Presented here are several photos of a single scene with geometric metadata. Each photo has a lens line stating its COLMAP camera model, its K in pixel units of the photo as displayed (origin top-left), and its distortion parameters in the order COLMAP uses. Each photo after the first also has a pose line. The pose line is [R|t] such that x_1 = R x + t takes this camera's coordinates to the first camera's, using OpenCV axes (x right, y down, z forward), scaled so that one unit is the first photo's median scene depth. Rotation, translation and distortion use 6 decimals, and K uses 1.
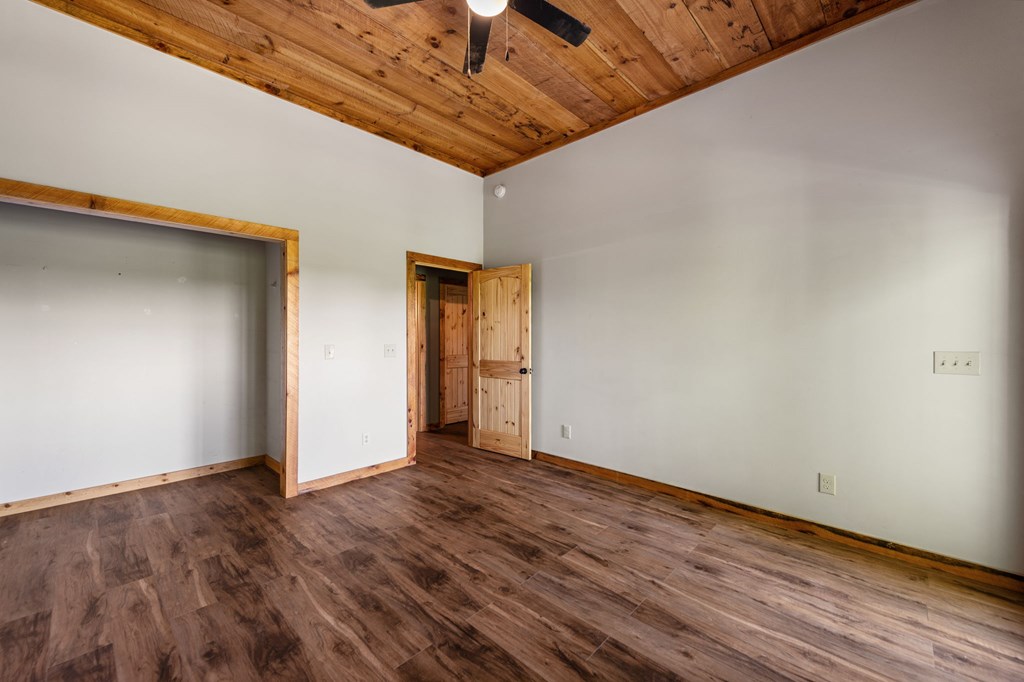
lens RADIAL K [[405.6, 0, 513.1], [0, 405.6, 338.2], [0, 0, 1]] dist [0.004853, -0.001120]
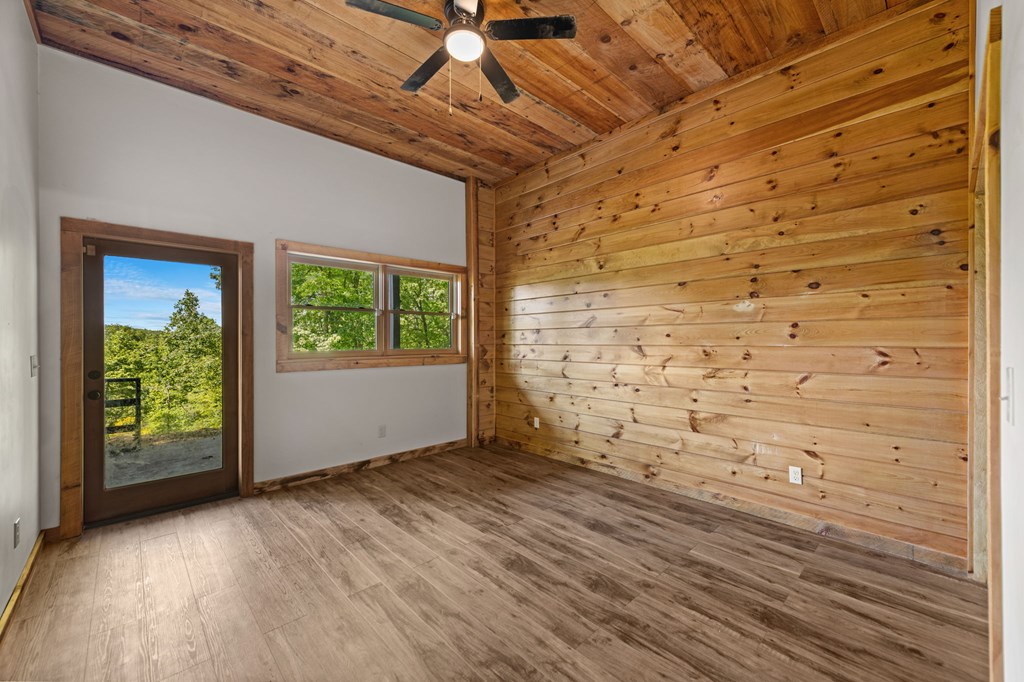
lens RADIAL K [[405.6, 0, 510.9], [0, 405.6, 341.2], [0, 0, 1]] dist [0.004853, -0.001120]
pose [[-0.998143, 0.003811, 0.060797, -0.259821], [0.004116, 0.999980, 0.004897, -0.004878], [-0.060777, 0.005138, -0.998138, 2.154565]]
